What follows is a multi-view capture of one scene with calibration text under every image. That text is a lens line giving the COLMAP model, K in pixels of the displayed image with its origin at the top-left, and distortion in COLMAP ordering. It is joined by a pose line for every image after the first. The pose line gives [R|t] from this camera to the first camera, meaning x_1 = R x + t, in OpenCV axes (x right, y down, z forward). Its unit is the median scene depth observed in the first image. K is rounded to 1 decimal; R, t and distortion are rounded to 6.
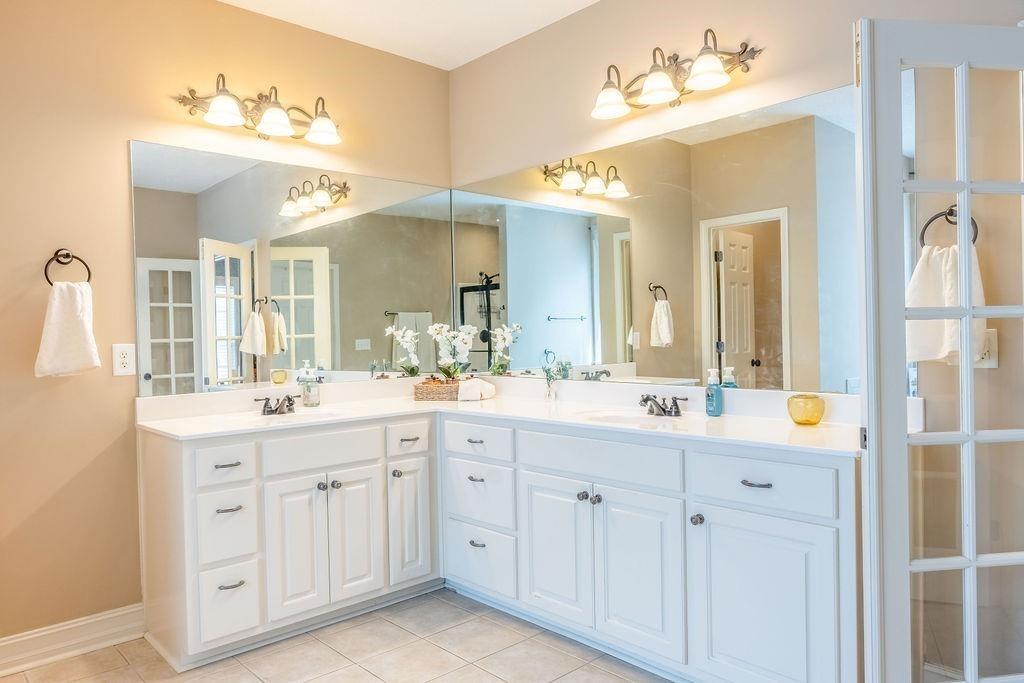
lens RADIAL K [[704.4, 0, 512.0], [0, 704.4, 341.5], [0, 0, 1]] dist [-0.004833, -0.003487]
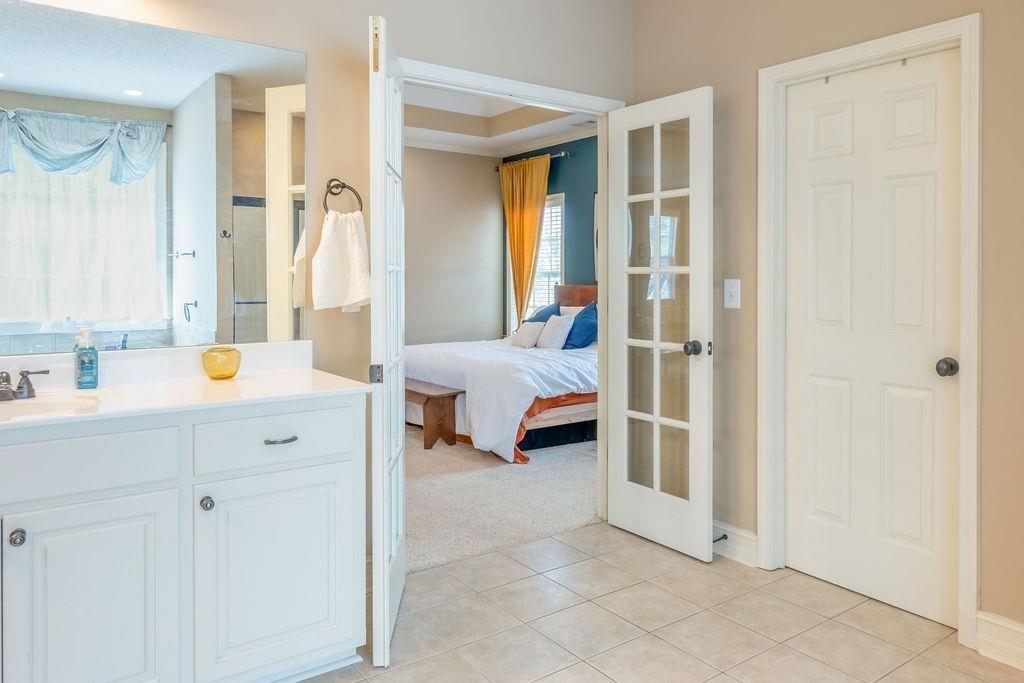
lens RADIAL K [[704.4, 0, 512.0], [0, 704.4, 341.5], [0, 0, 1]] dist [-0.004833, -0.003487]
pose [[0.116862, -0.064032, 0.991082, -0.486289], [0.005748, 0.997946, 0.063798, 0.008418], [-0.993131, -0.001759, 0.116990, 0.505403]]
